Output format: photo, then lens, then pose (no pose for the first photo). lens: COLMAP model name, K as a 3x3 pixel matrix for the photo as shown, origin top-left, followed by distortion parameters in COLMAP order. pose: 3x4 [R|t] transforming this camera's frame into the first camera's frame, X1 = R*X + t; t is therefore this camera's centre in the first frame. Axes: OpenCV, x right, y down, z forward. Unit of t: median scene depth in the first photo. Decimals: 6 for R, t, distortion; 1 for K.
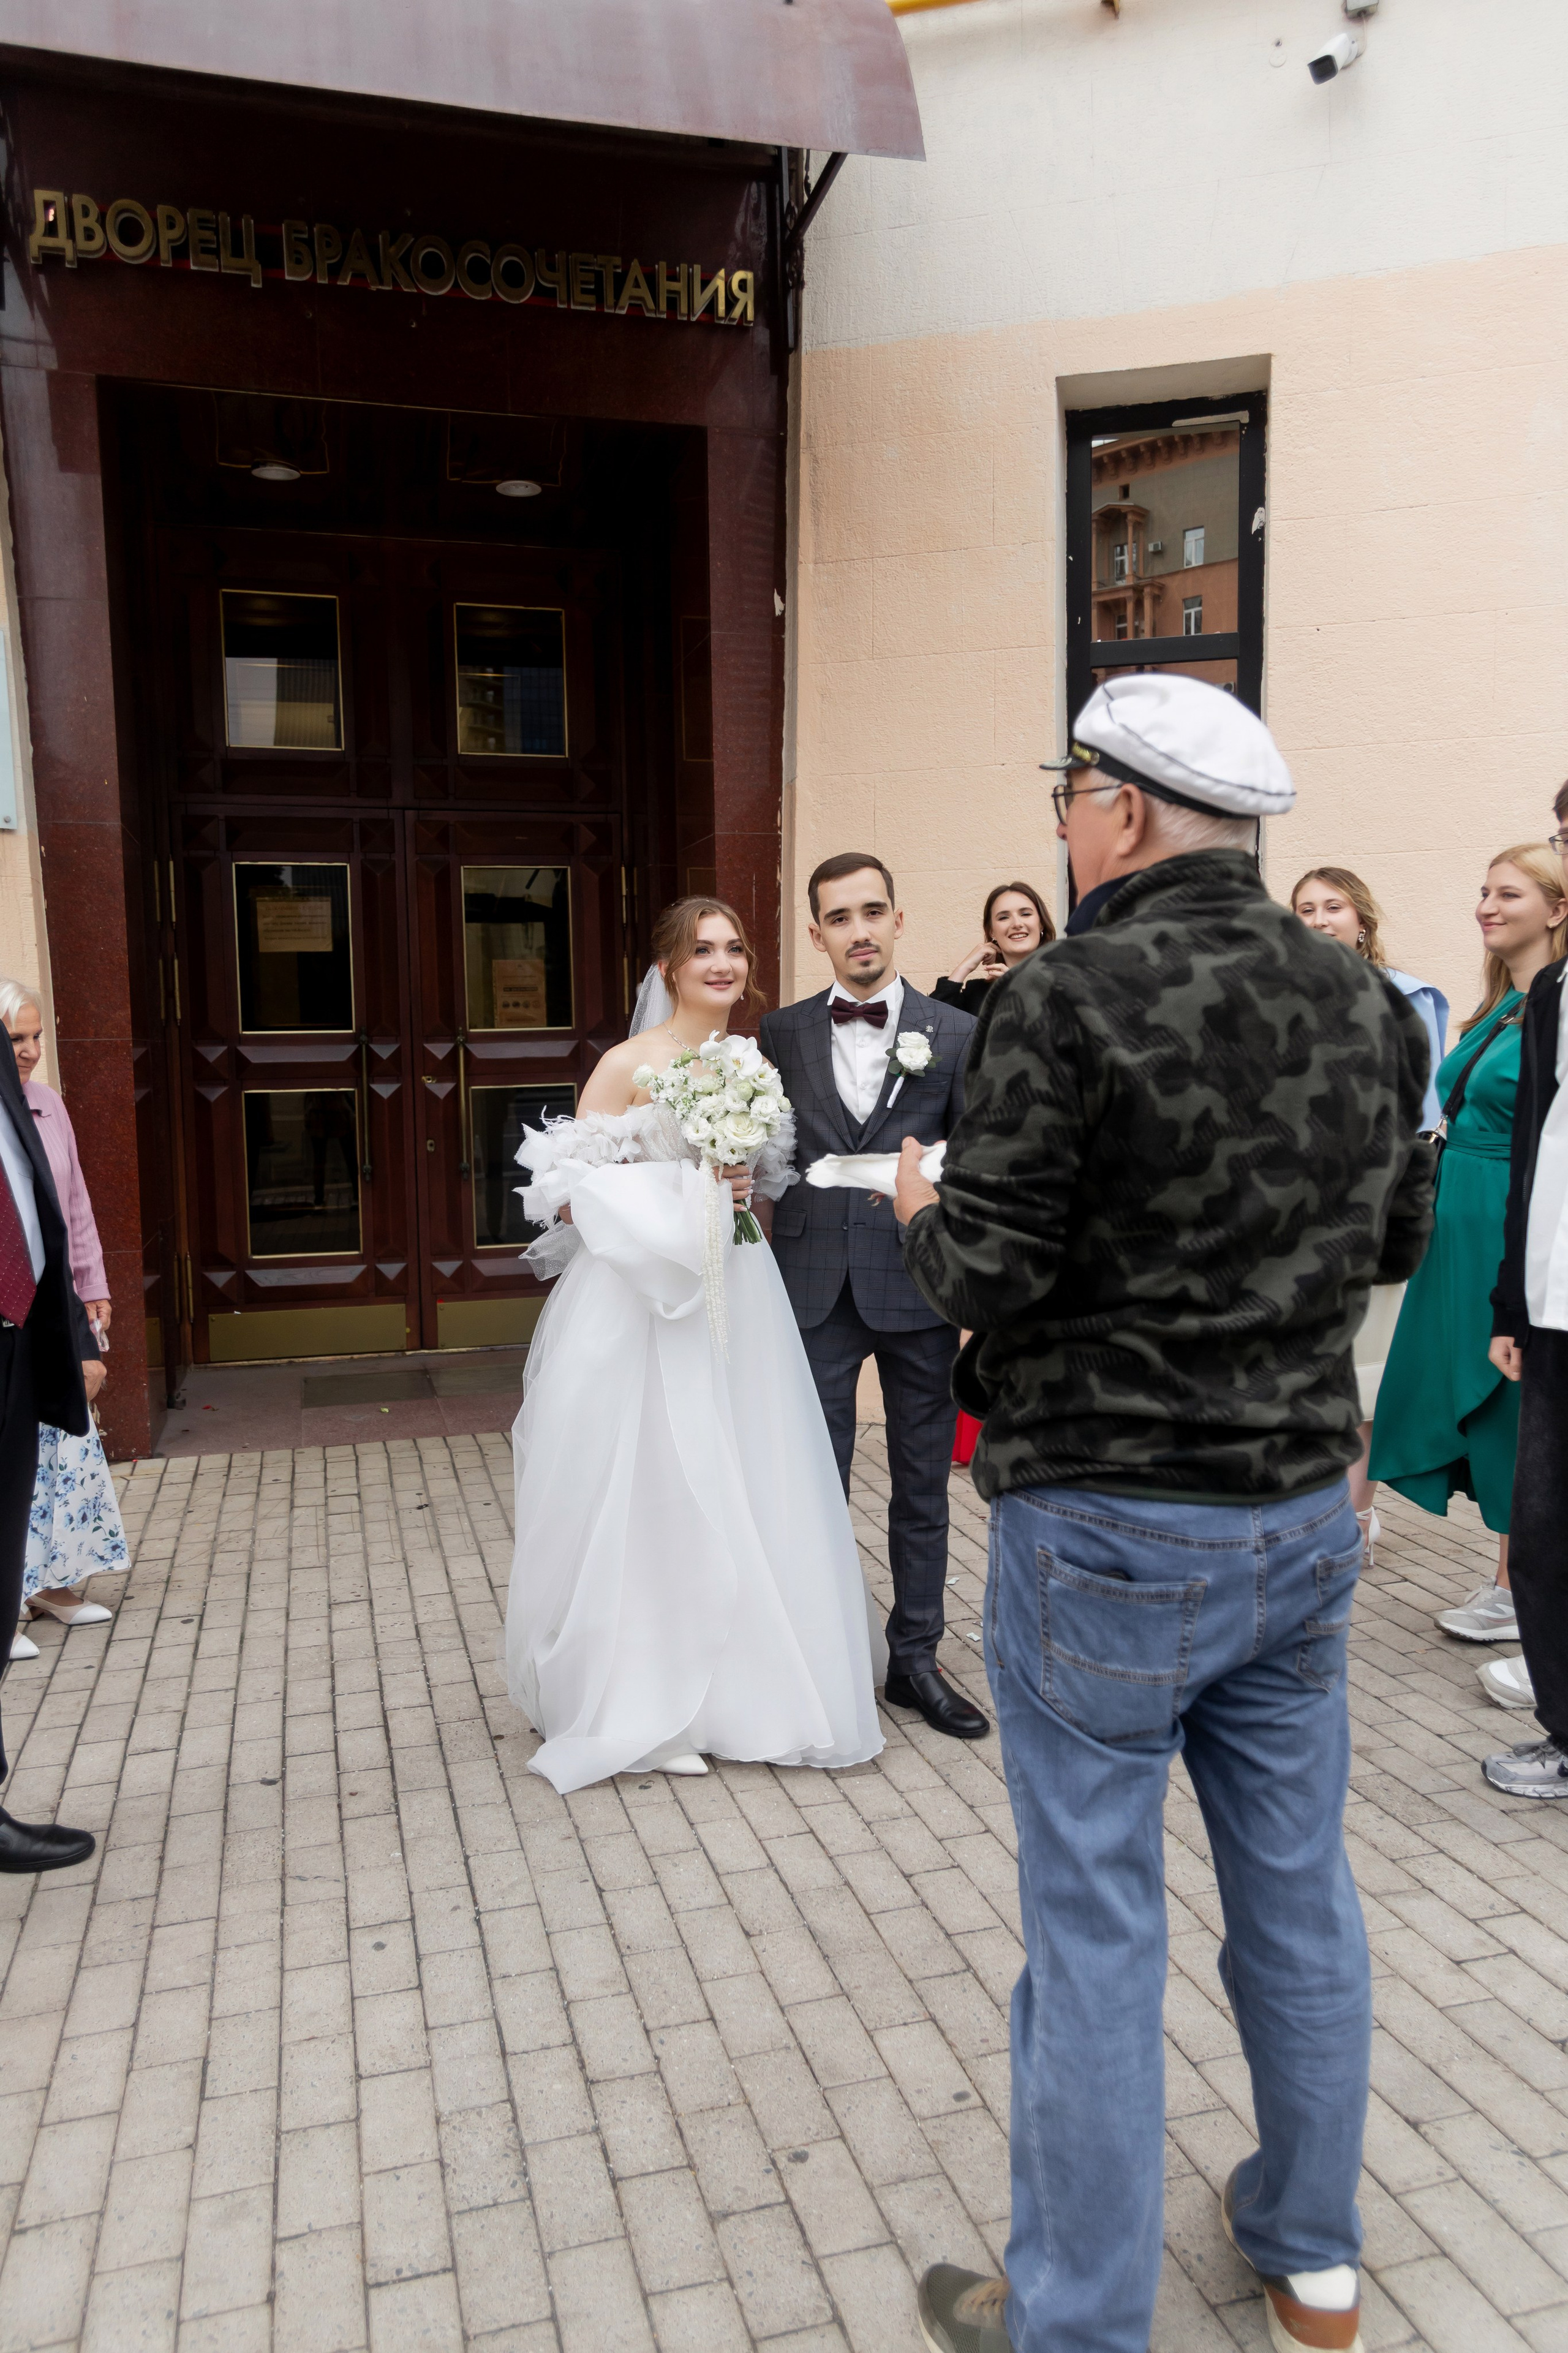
lens RADIAL K [[1670.5, 0, 689.7], [0, 1670.5, 1115.7], [0, 0, 1]] dist [0.001655, -0.003023]
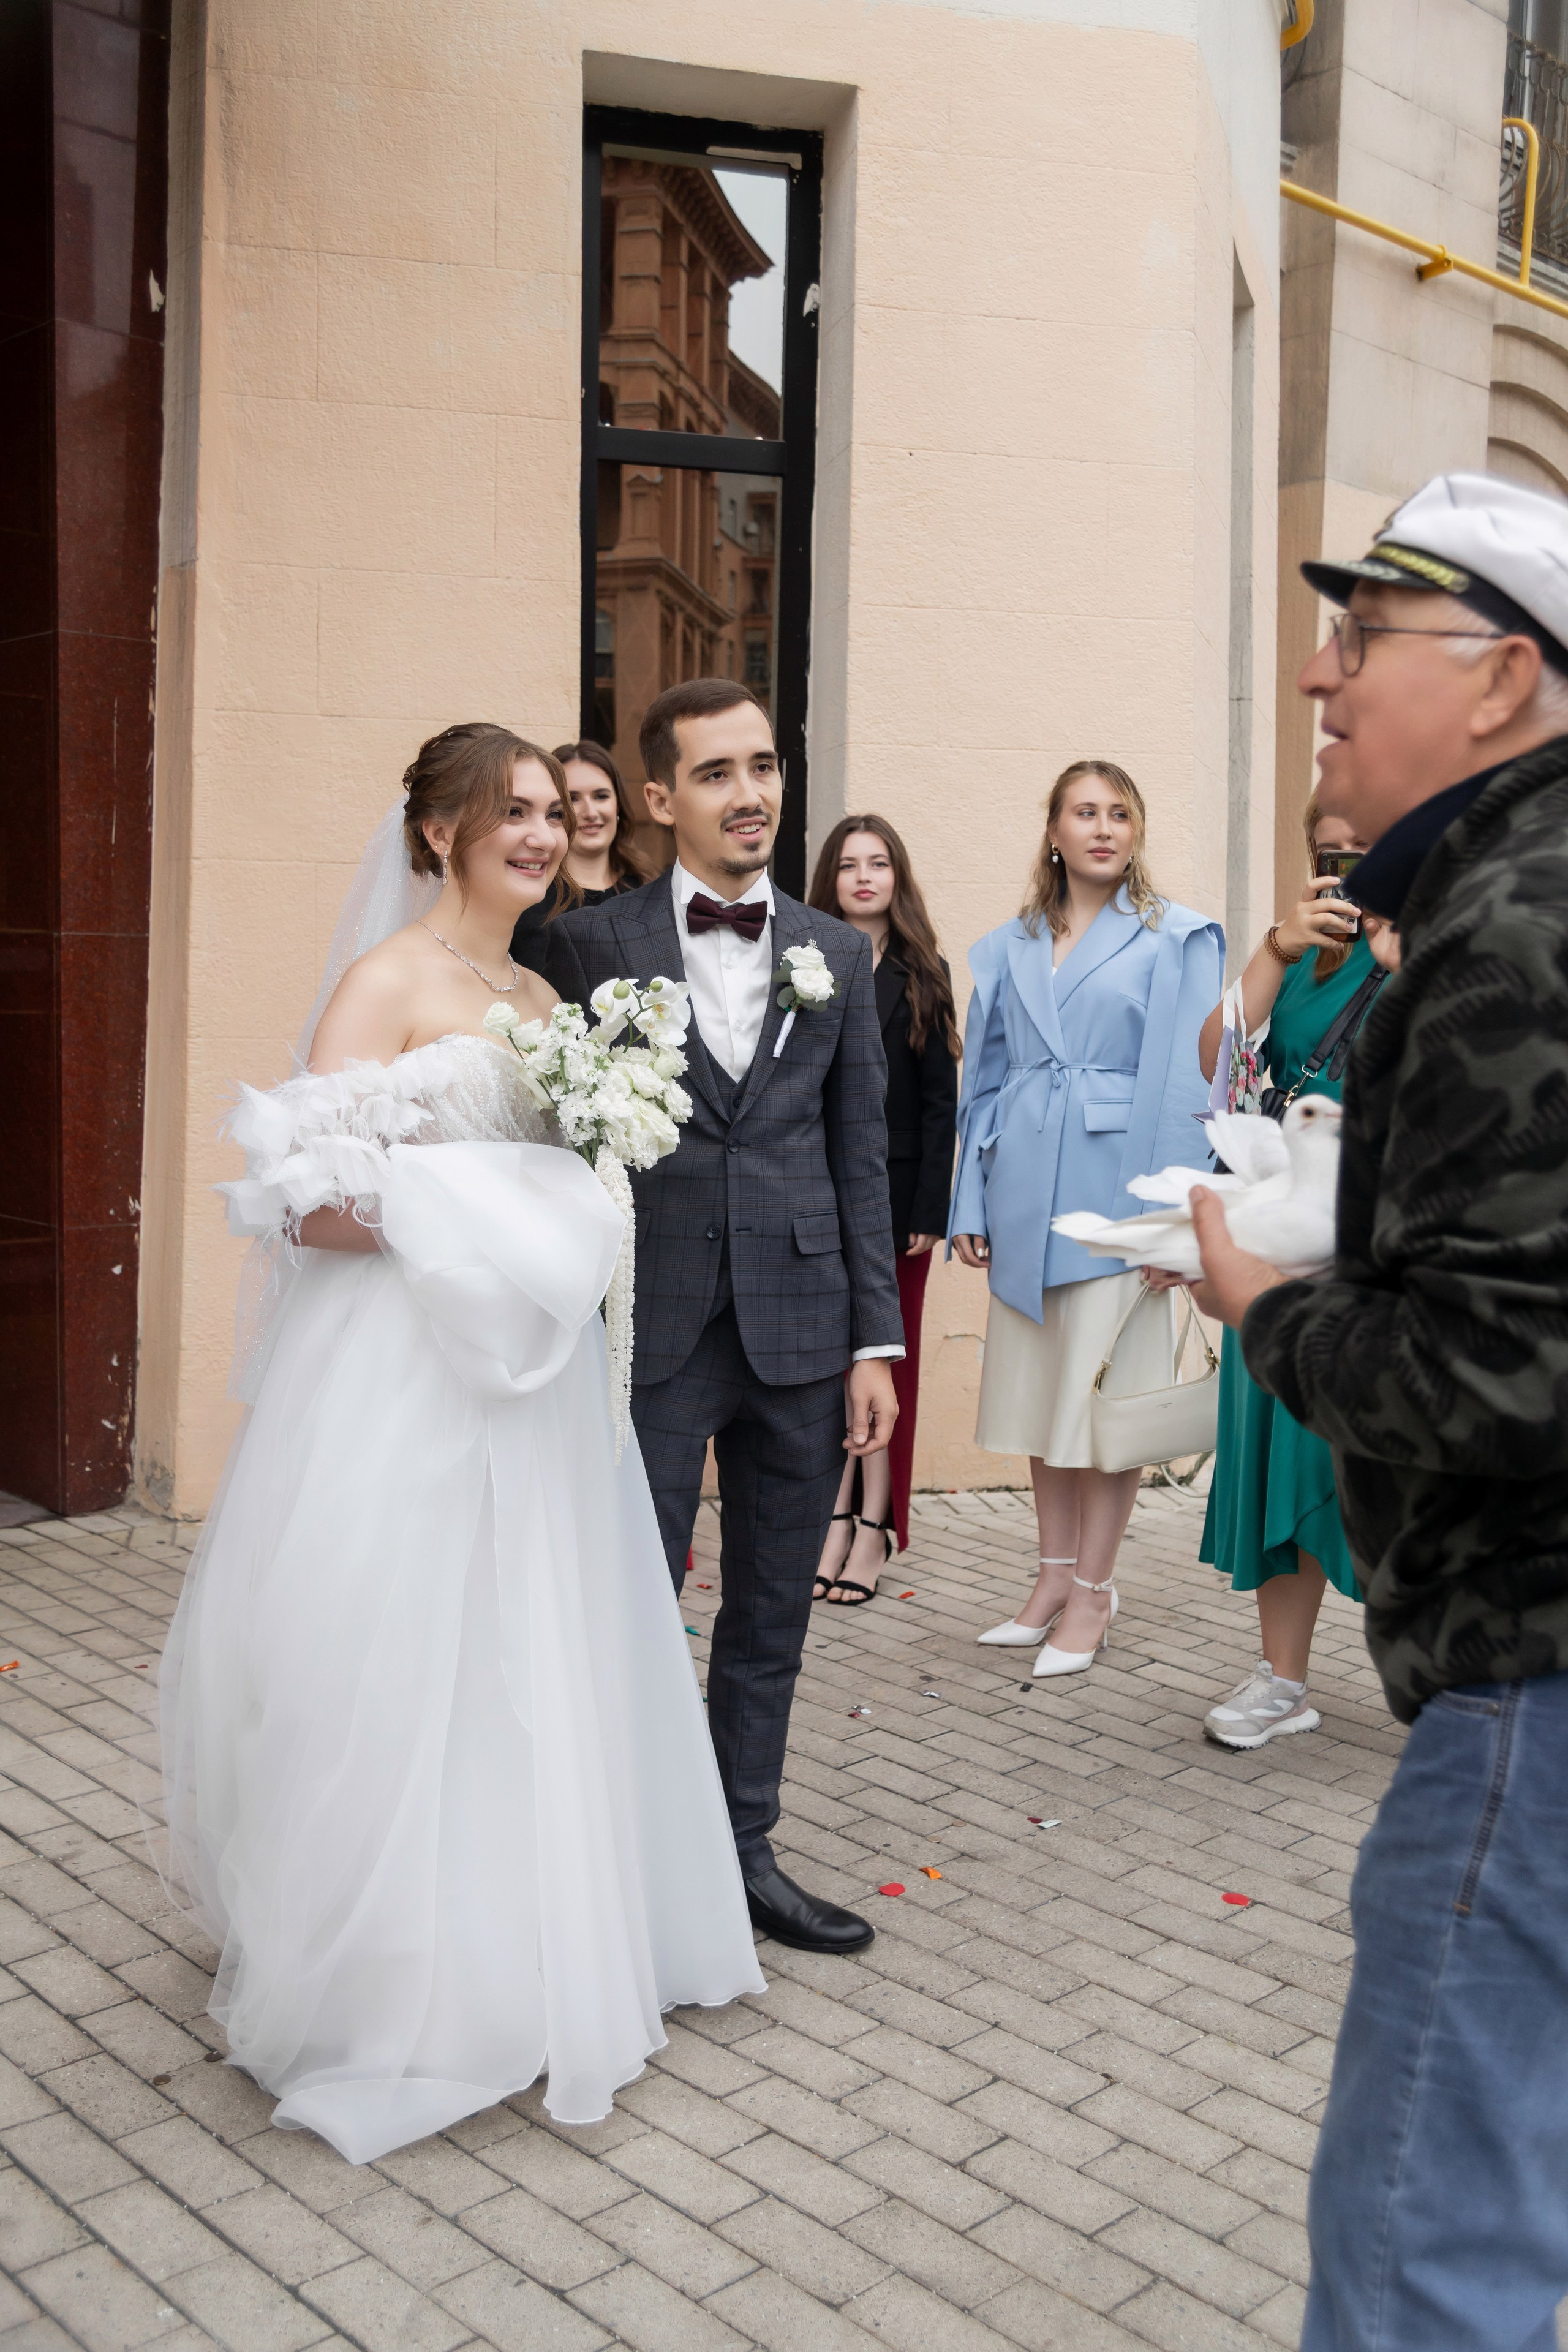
lens RADIAL K [[2236.2, 0, 732.8], [0, 2236.2, 1141.0], [0, 0, 1]] dist [-0.028355, 0.000000]
pose [[0.875970, 0.004476, 0.482345, -0.186876], [-0.019046, 0.999498, 0.025313, 0.003432], [-0.481990, -0.031360, 0.875616, 0.116503]]
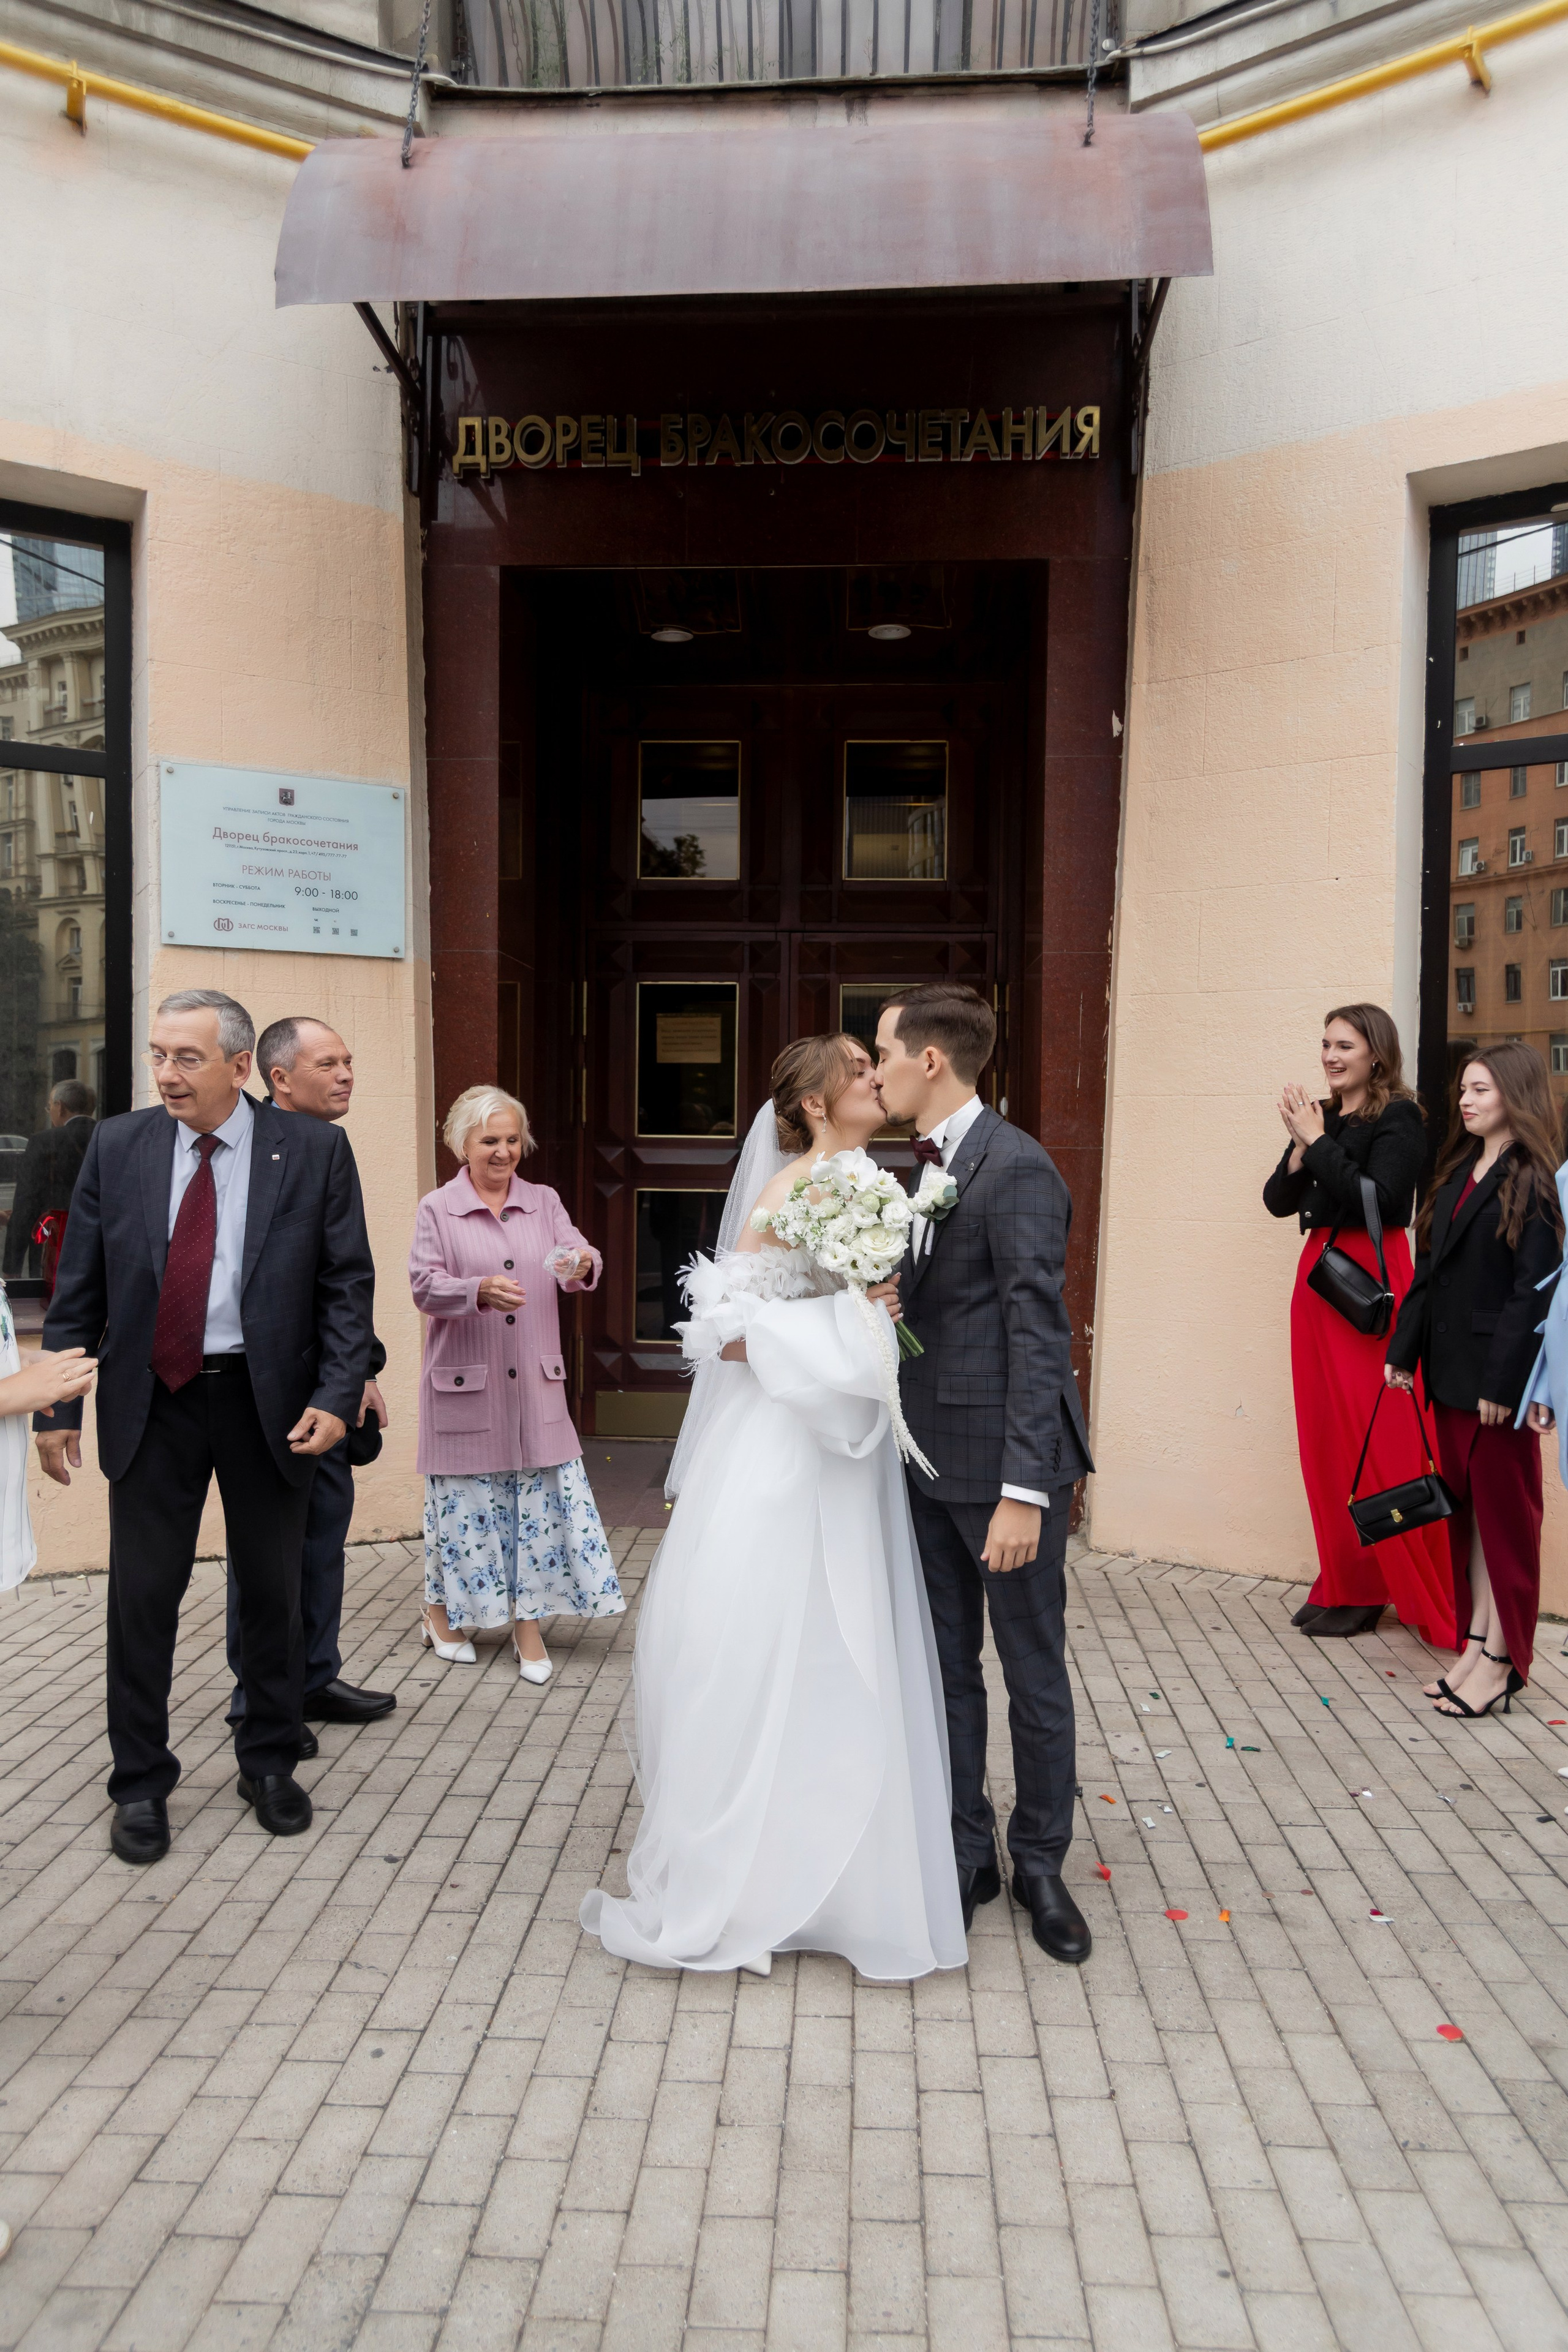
lens RADIAL K [[1549.4, 0, 684.0], [0, 1549.4, 1125.1], [0, 0, 1]] dist [-0.005190, 0.009625]
pose [[0.947393, 0.019631, -0.319471, 0.126051], [-0.036021, 0.998316, -0.045474, -0.016405], [0.318041, 0.054590, 0.946504, 0.055458]]
